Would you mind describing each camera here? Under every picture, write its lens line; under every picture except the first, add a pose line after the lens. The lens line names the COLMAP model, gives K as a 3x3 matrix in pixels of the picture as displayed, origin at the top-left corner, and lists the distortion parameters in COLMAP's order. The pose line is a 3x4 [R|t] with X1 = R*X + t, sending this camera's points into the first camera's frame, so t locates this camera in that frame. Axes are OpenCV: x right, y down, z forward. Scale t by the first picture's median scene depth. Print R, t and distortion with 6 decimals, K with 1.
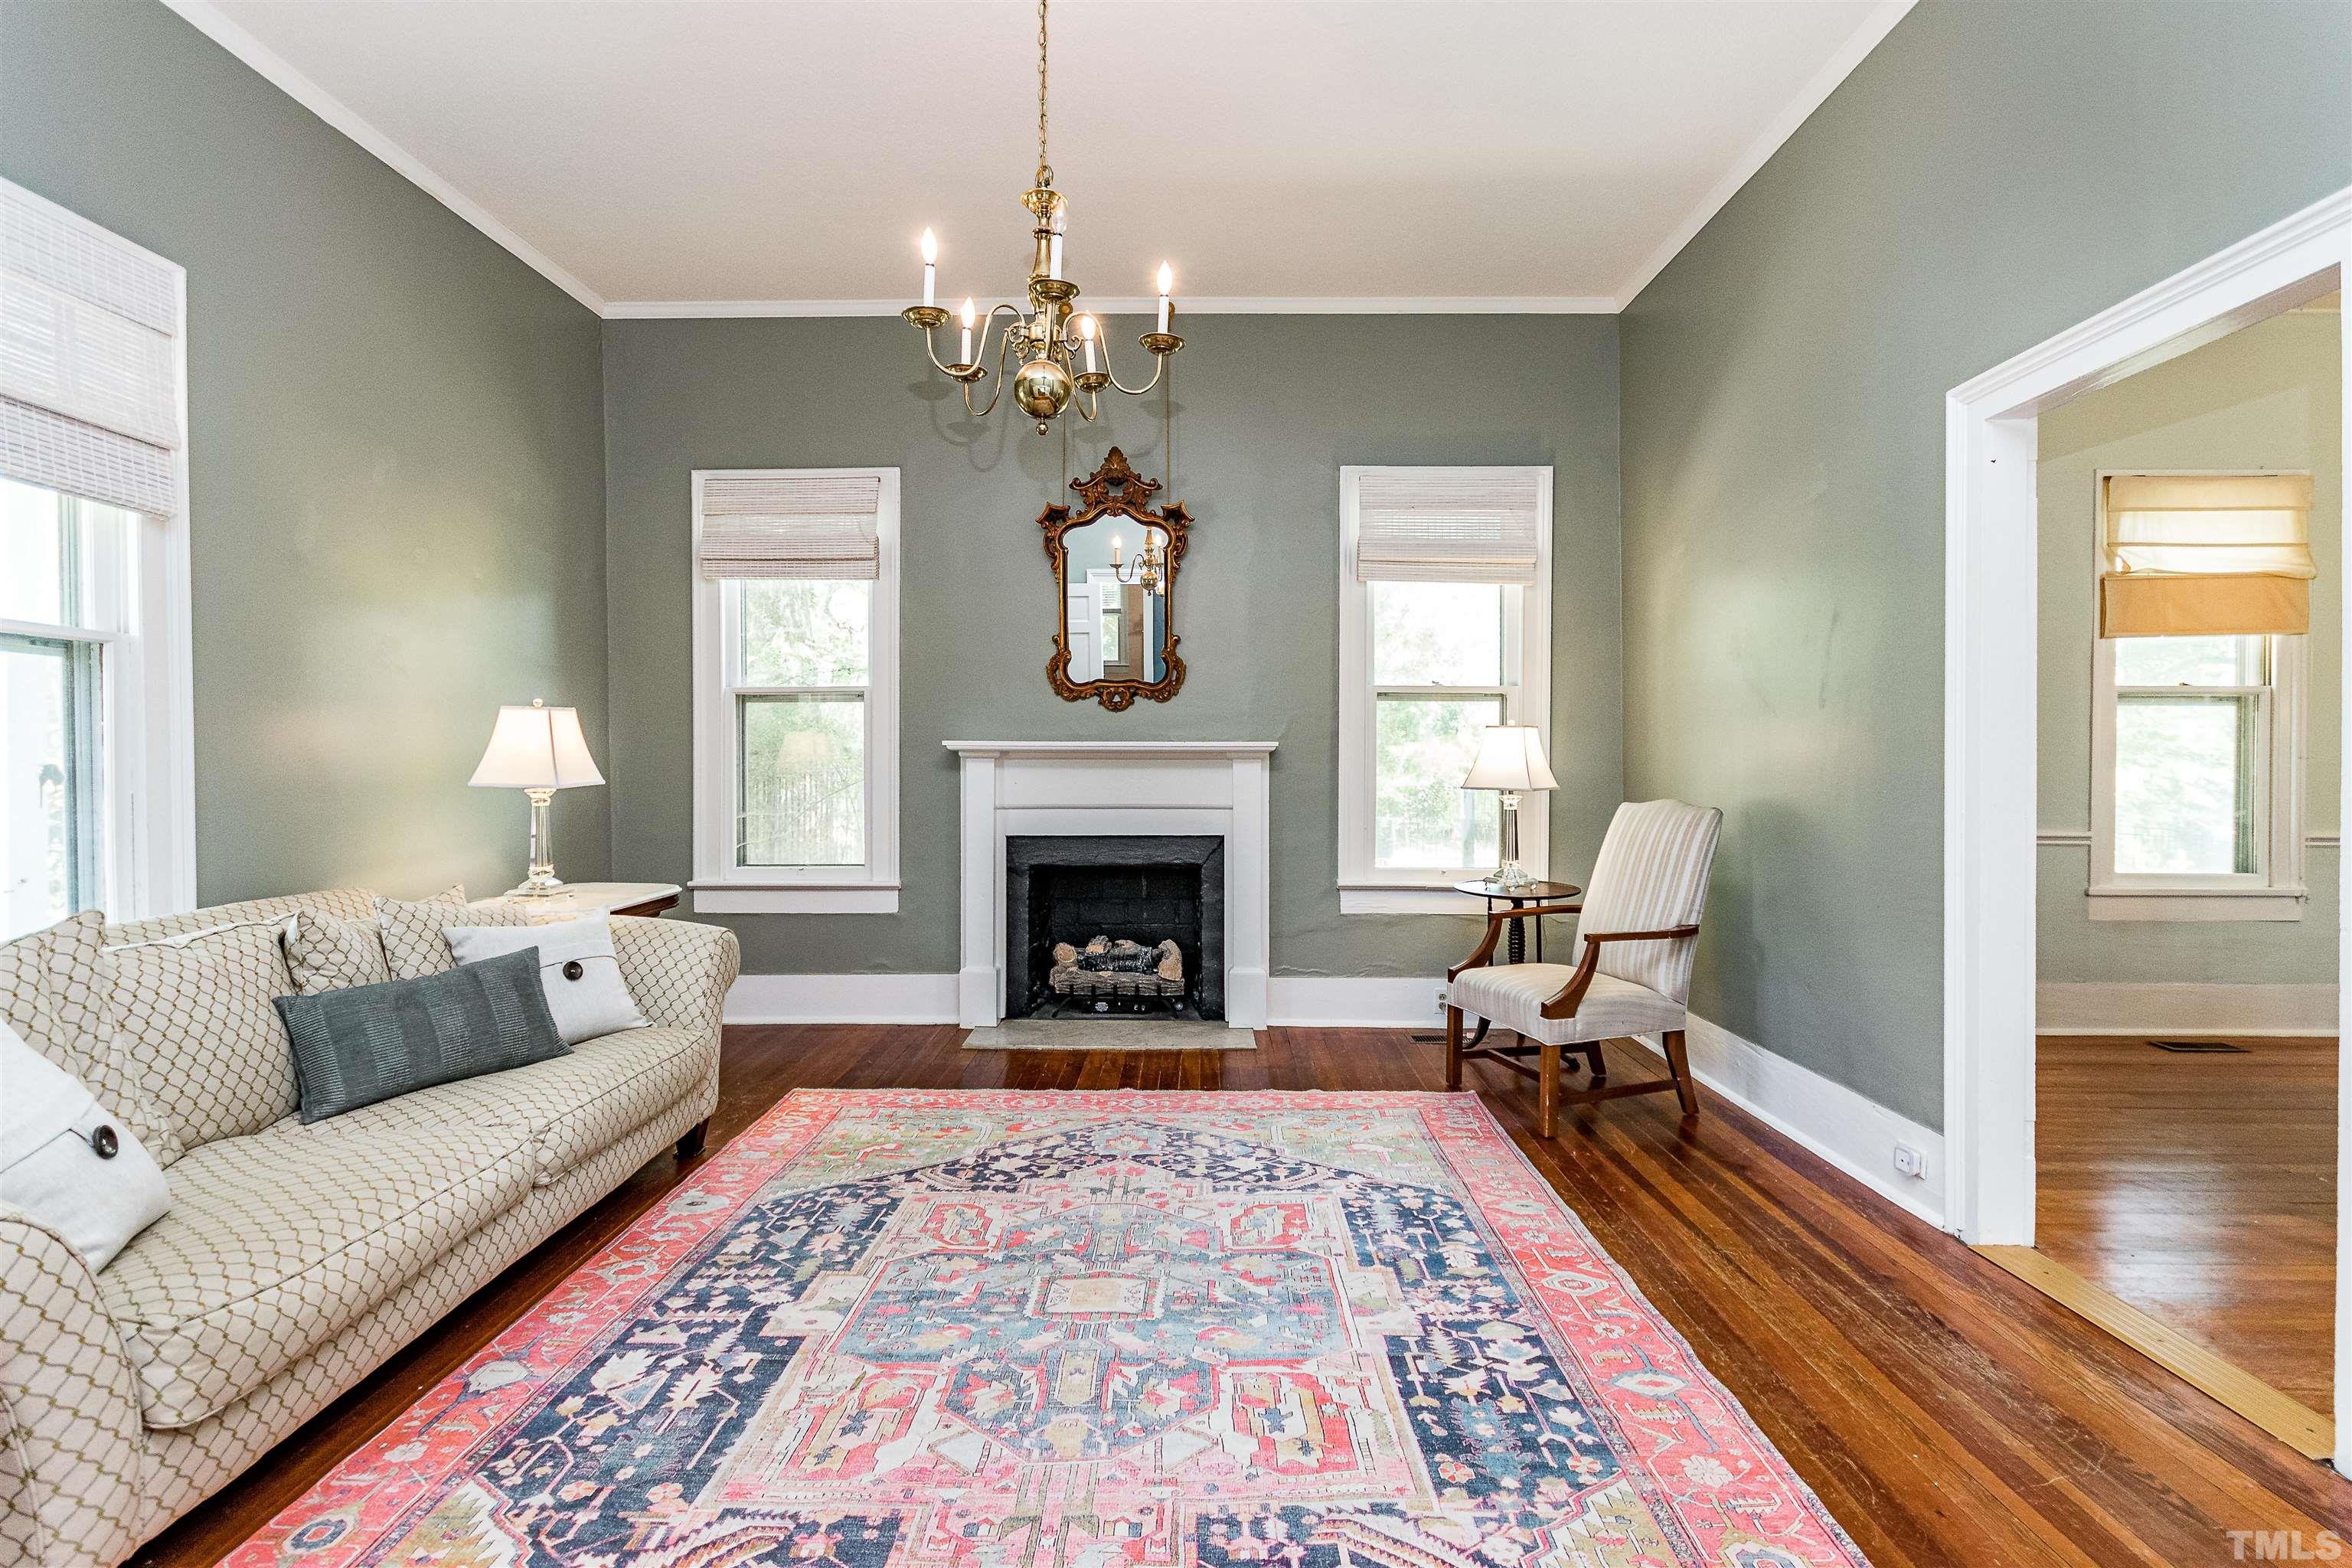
lens RADIAL K [[1083.0, 0, 1182.0], [0, 1083.0, 778.4], [0, 0, 1]] dist [0.000667, -0.001020]
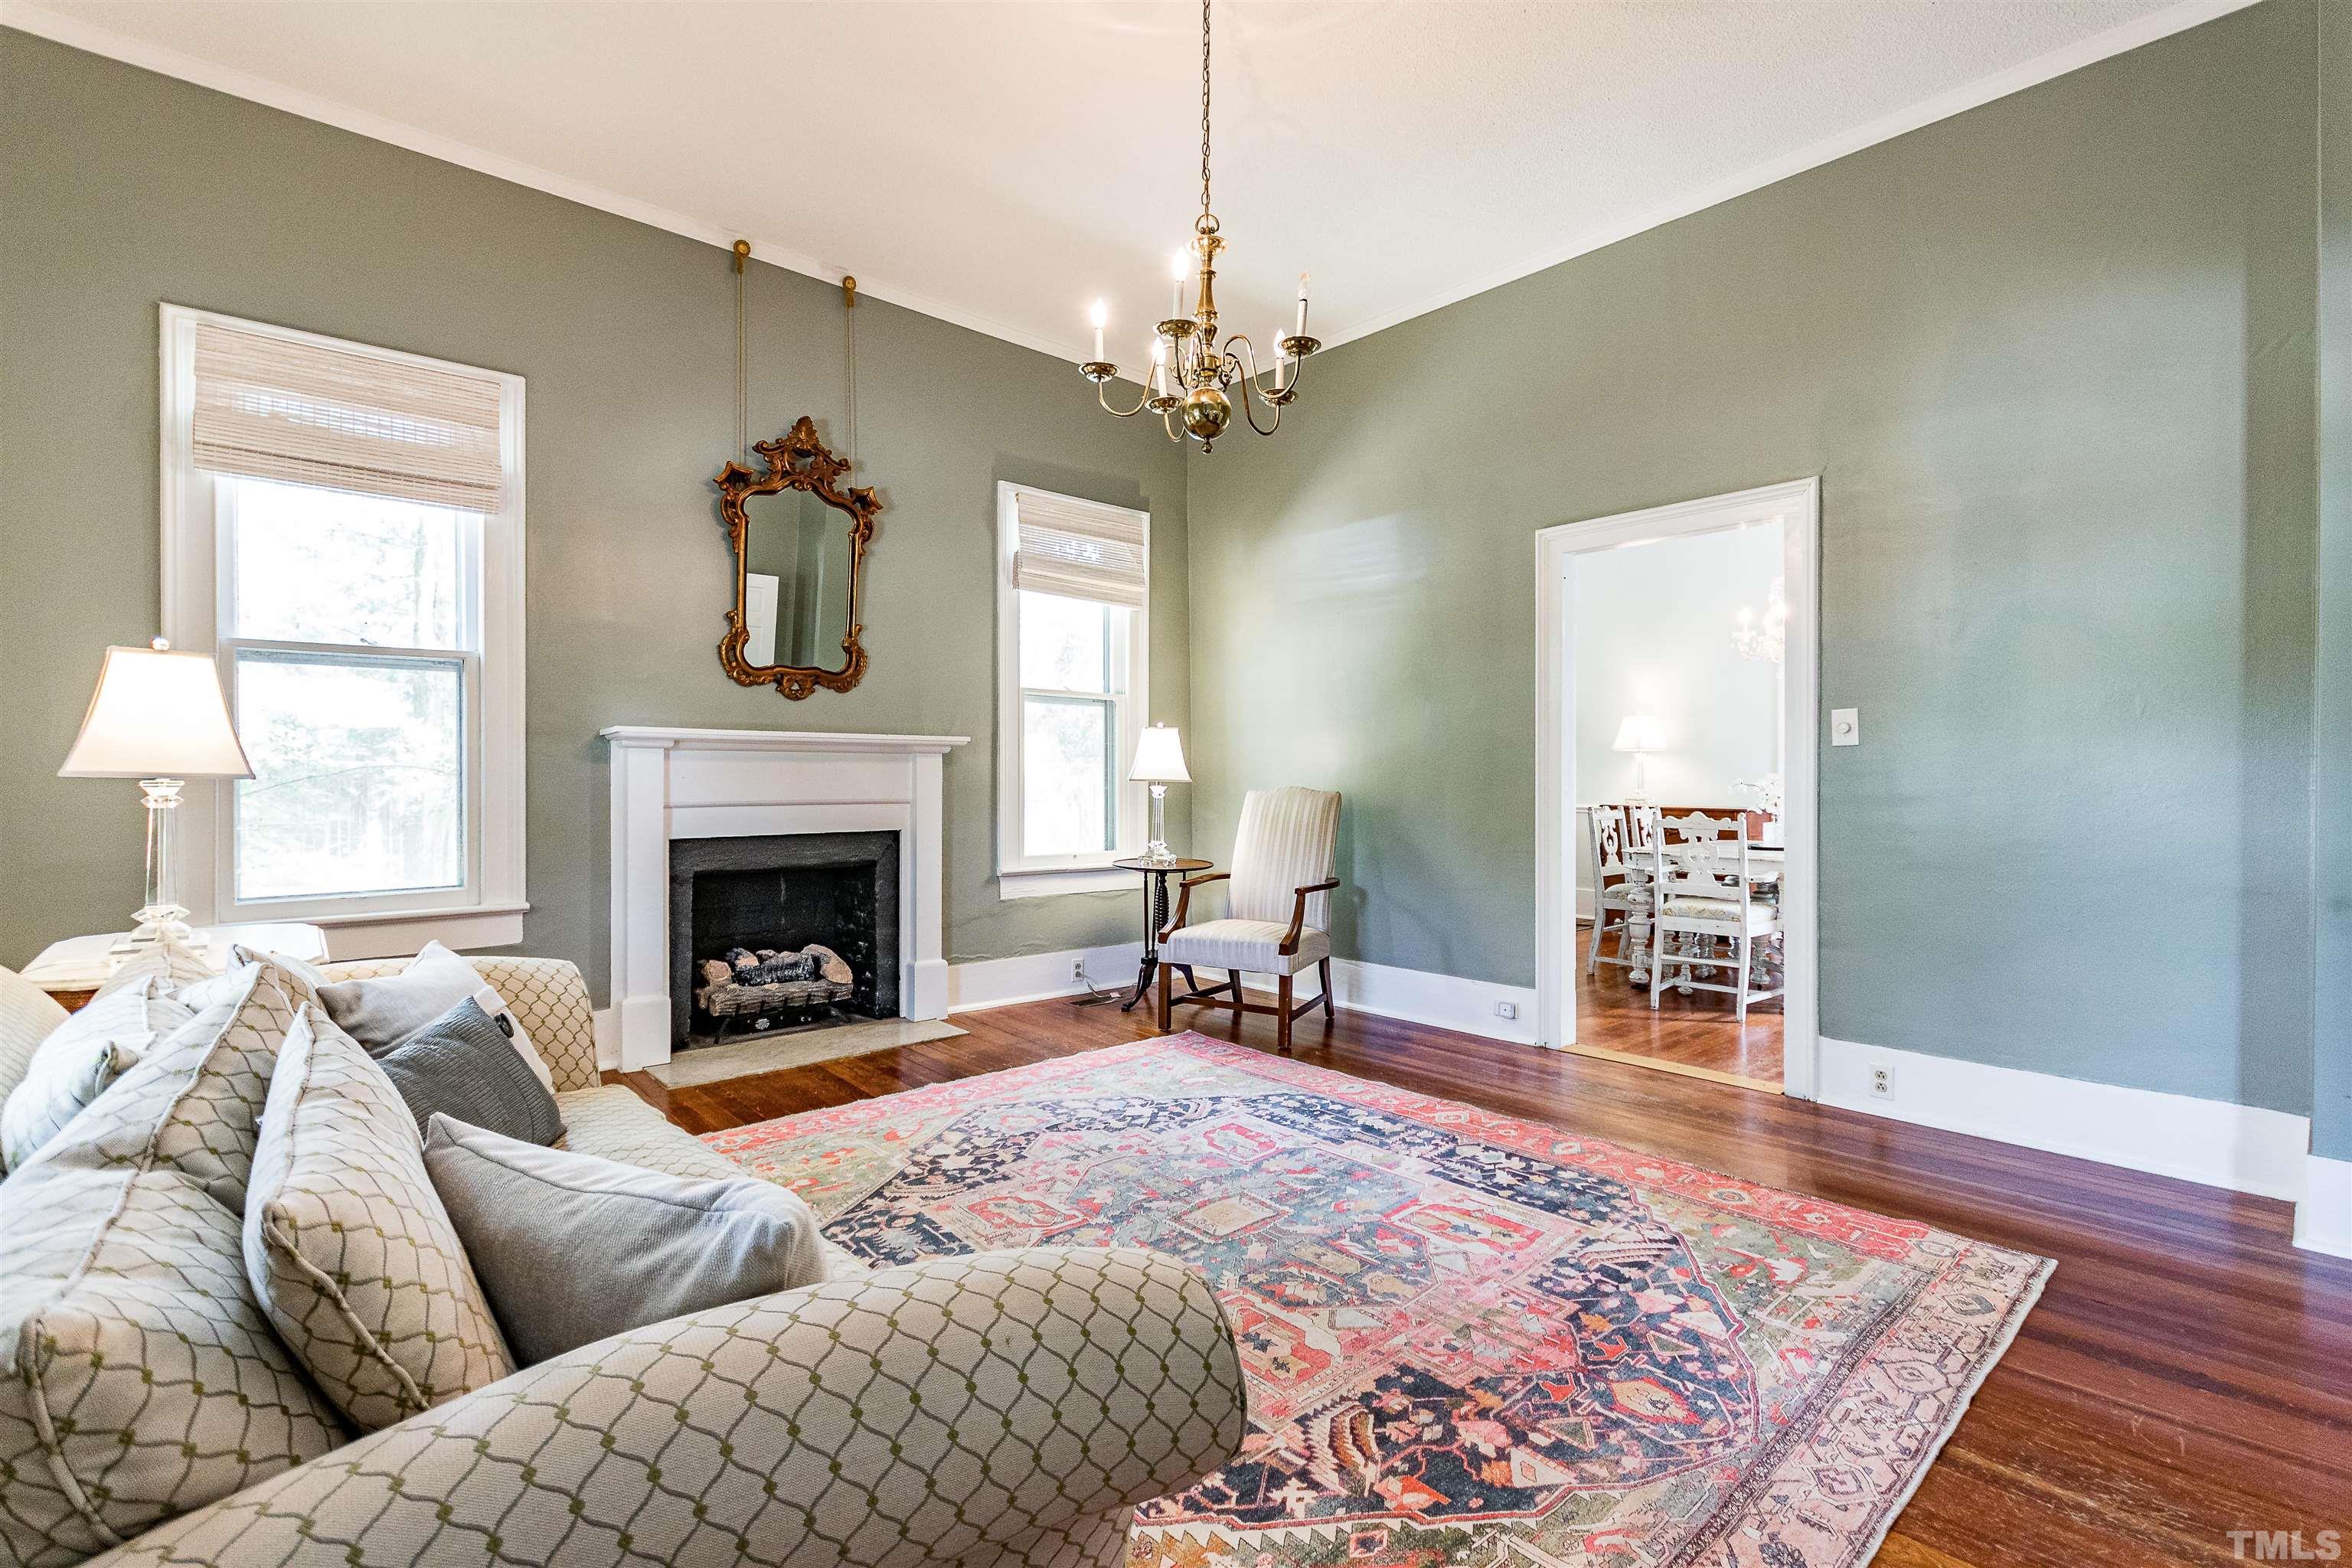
lens RADIAL K [[1083.0, 0, 1180.1], [0, 1083.0, 778.2], [0, 0, 1]] dist [0.000667, -0.001020]
pose [[0.733064, -0.001695, 0.680157, -0.660597], [0.006476, 0.999969, -0.004488, 0.016552], [-0.680129, 0.007695, 0.733052, 0.144726]]
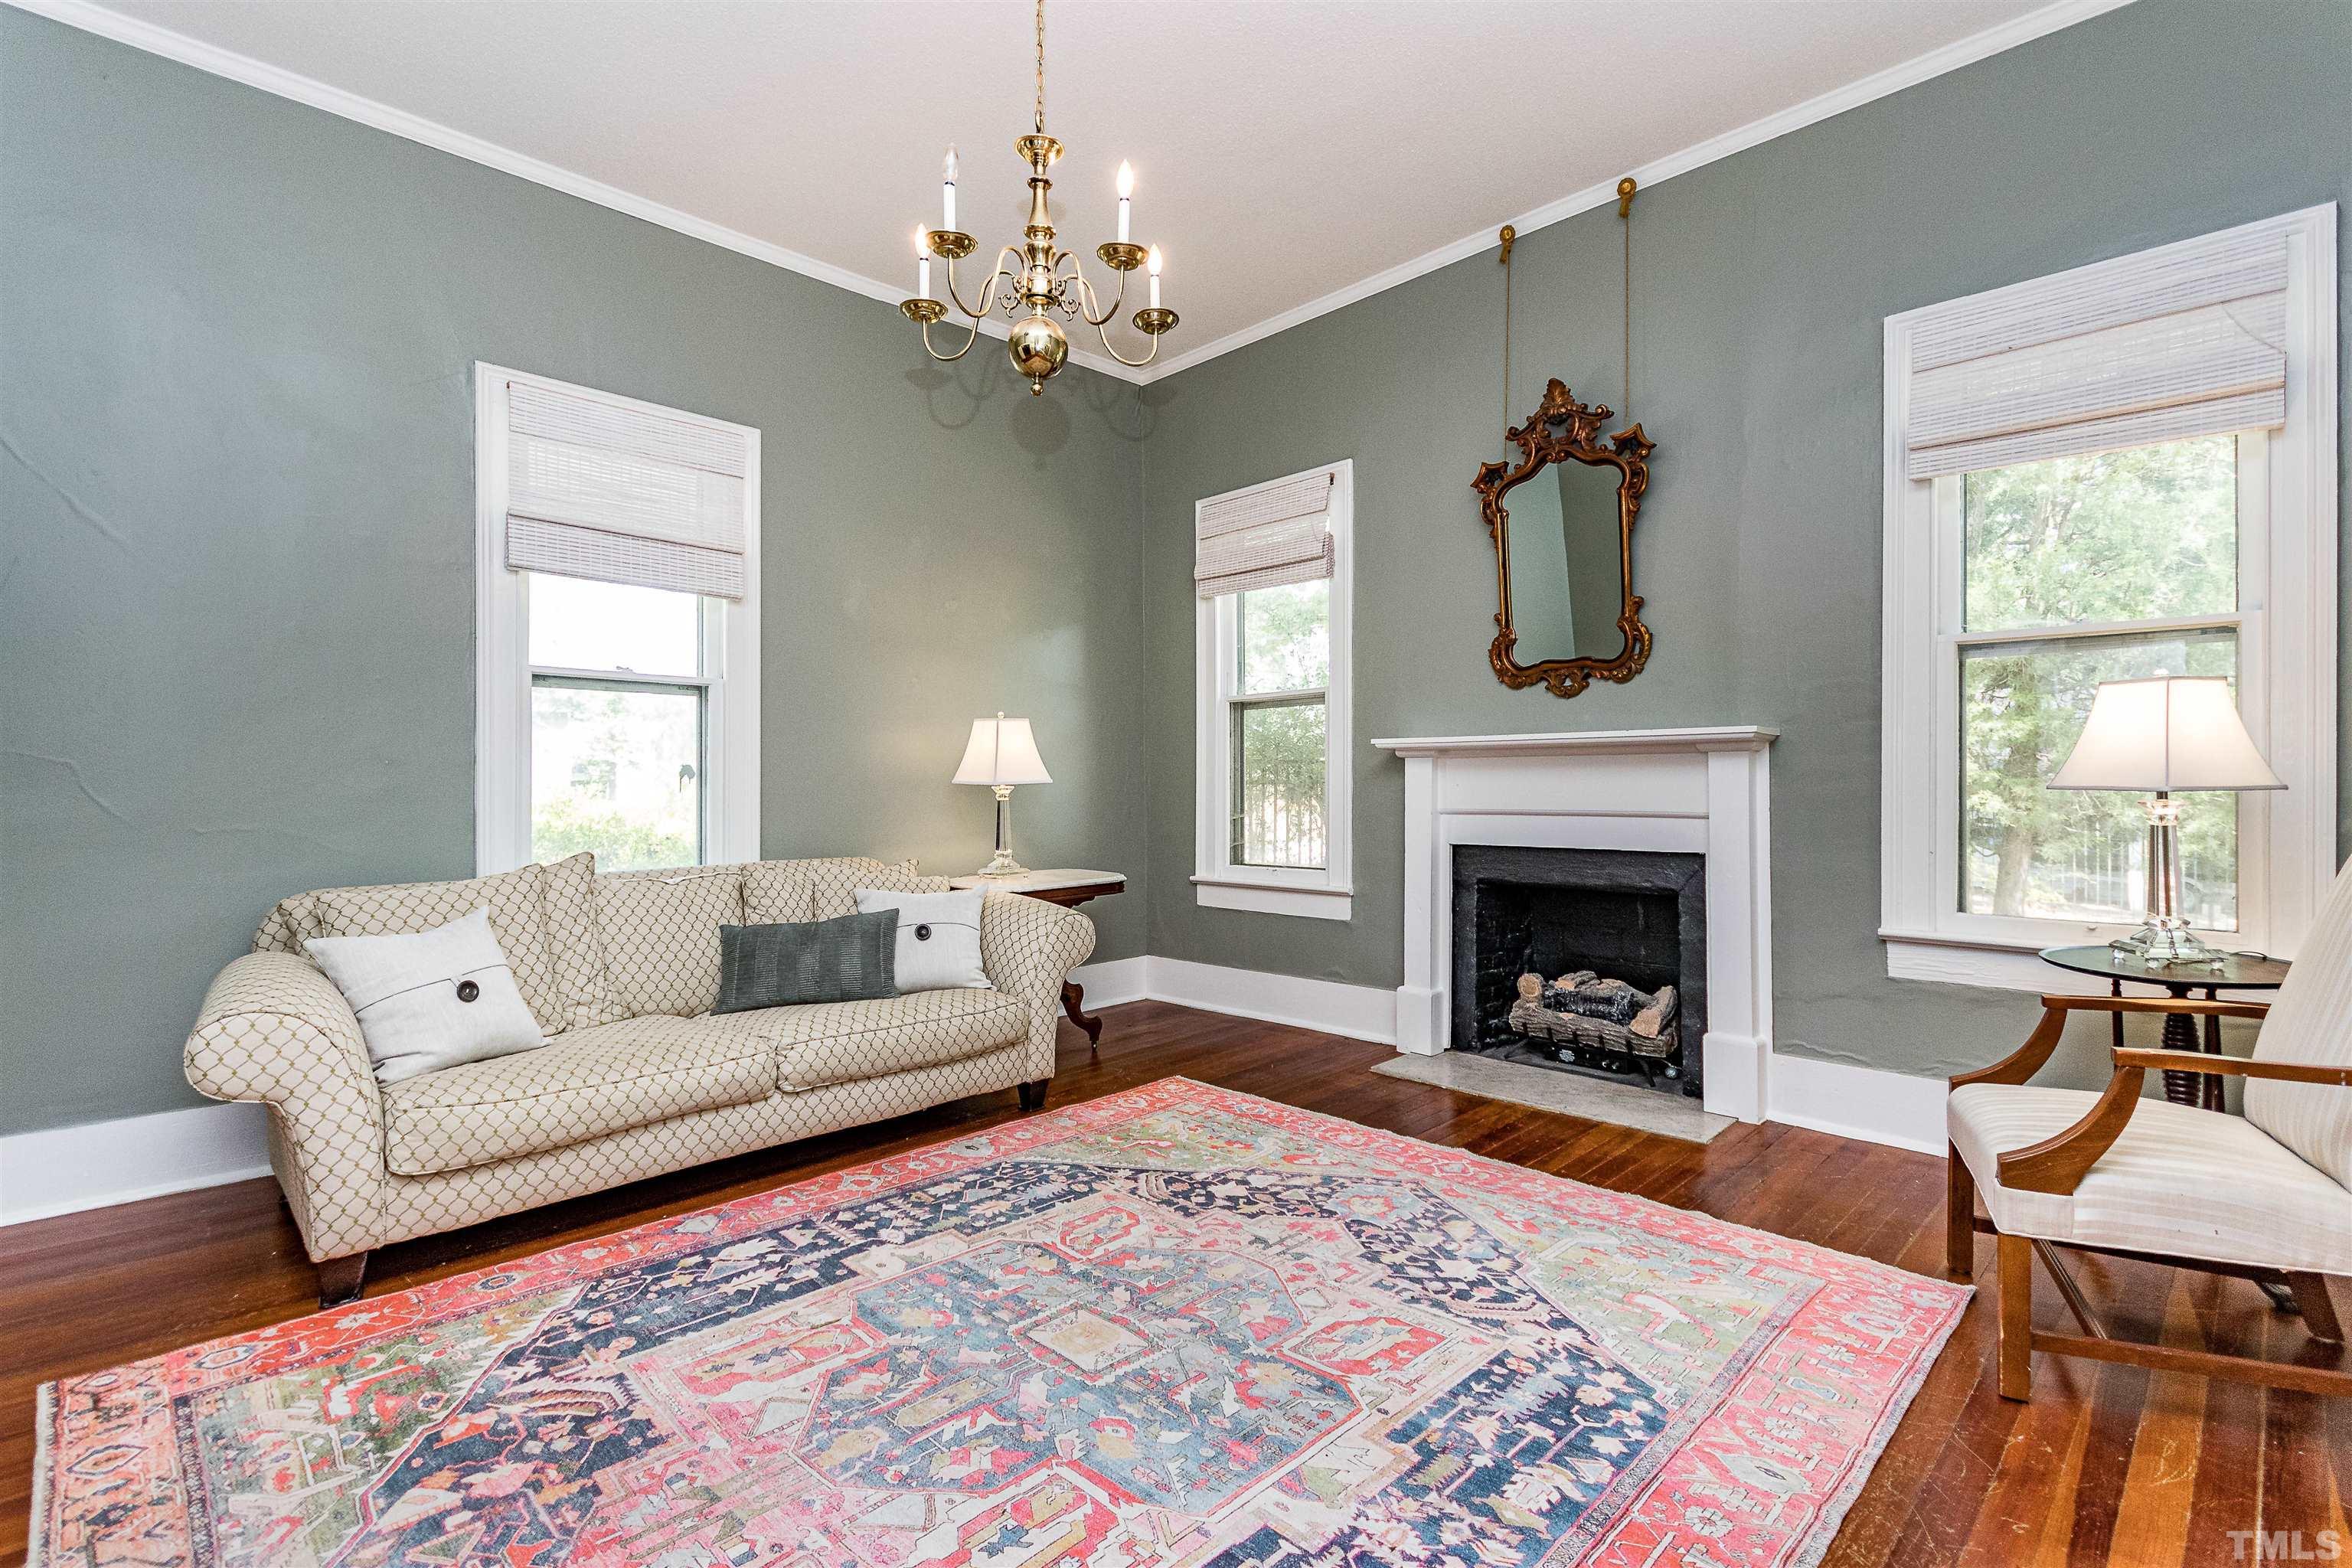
lens RADIAL K [[1083.0, 0, 1177.6], [0, 1083.0, 779.3], [0, 0, 1]] dist [0.000667, -0.001020]
pose [[0.714064, -0.006550, -0.700050, 0.446724], [-0.006095, 0.999860, -0.015572, 0.022040], [0.700054, 0.015386, 0.713924, 0.302496]]
